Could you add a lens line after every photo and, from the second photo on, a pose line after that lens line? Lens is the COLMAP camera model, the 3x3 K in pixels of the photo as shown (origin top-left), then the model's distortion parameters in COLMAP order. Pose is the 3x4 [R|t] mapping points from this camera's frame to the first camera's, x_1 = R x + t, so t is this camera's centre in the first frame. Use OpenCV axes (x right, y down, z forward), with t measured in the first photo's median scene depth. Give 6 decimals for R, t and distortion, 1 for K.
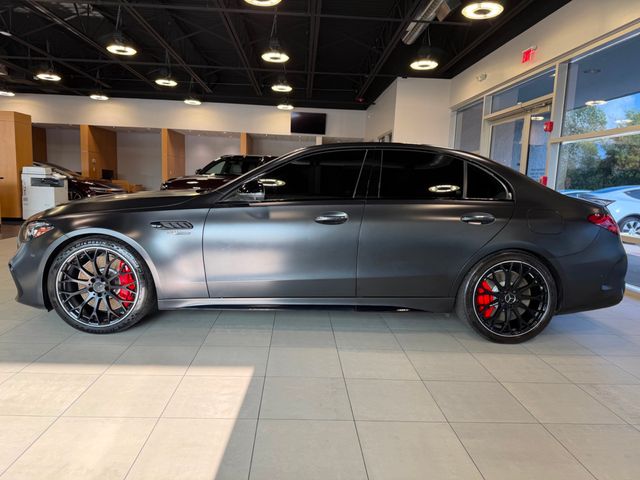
lens RADIAL K [[449.0, 0, 316.2], [0, 449.0, 237.1], [0, 0, 1]] dist [0.029907, -0.033345]
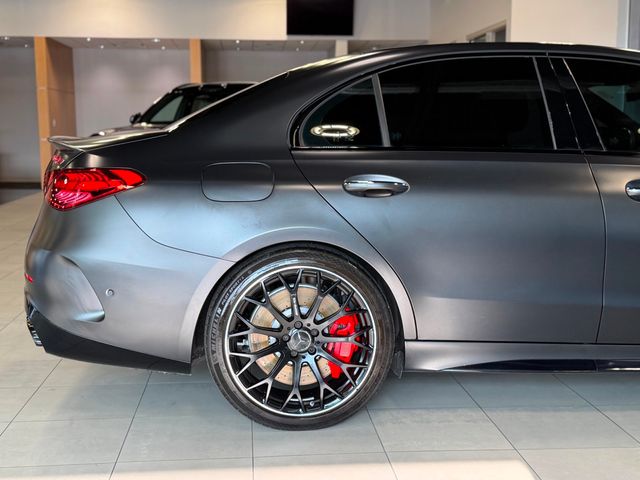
lens RADIAL K [[884.5, 0, 308.3], [0, 884.5, 247.2], [0, 0, 1]] dist [0.046076, 0.000000]
pose [[0.999066, -0.041528, 0.011904, -0.104504], [0.041441, 0.999113, 0.007424, -0.000564], [-0.012201, -0.006924, 0.999902, -0.003194]]
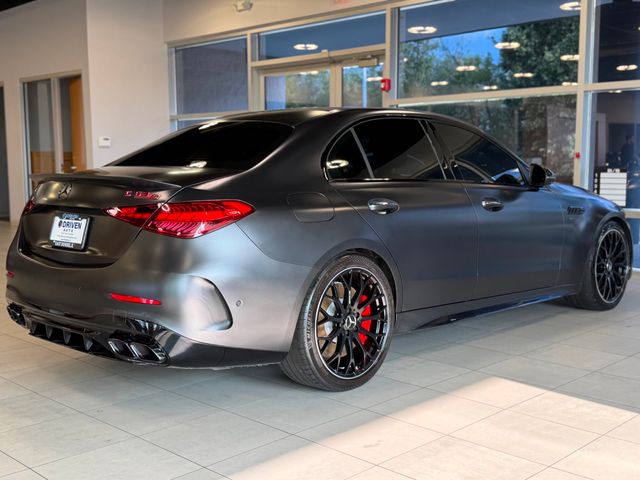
lens RADIAL K [[770.7, 0, 320.4], [0, 770.7, 239.8], [0, 0, 1]] dist [0.050000, 0.000000]
pose [[0.727199, -0.105546, 0.678264, -0.398179], [0.111810, 0.993125, 0.034666, -0.021604], [-0.677260, 0.050628, 0.734000, 0.053964]]
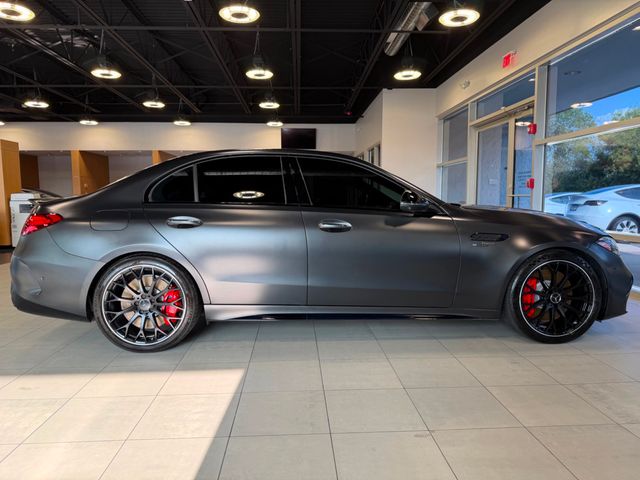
lens RADIAL K [[449.0, 0, 316.6], [0, 449.0, 236.4], [0, 0, 1]] dist [0.029907, -0.033345]
pose [[0.998938, -0.045902, 0.003972, 0.016070], [0.046016, 0.998285, -0.036191, 0.005454], [-0.002304, 0.036335, 0.999337, 0.007194]]
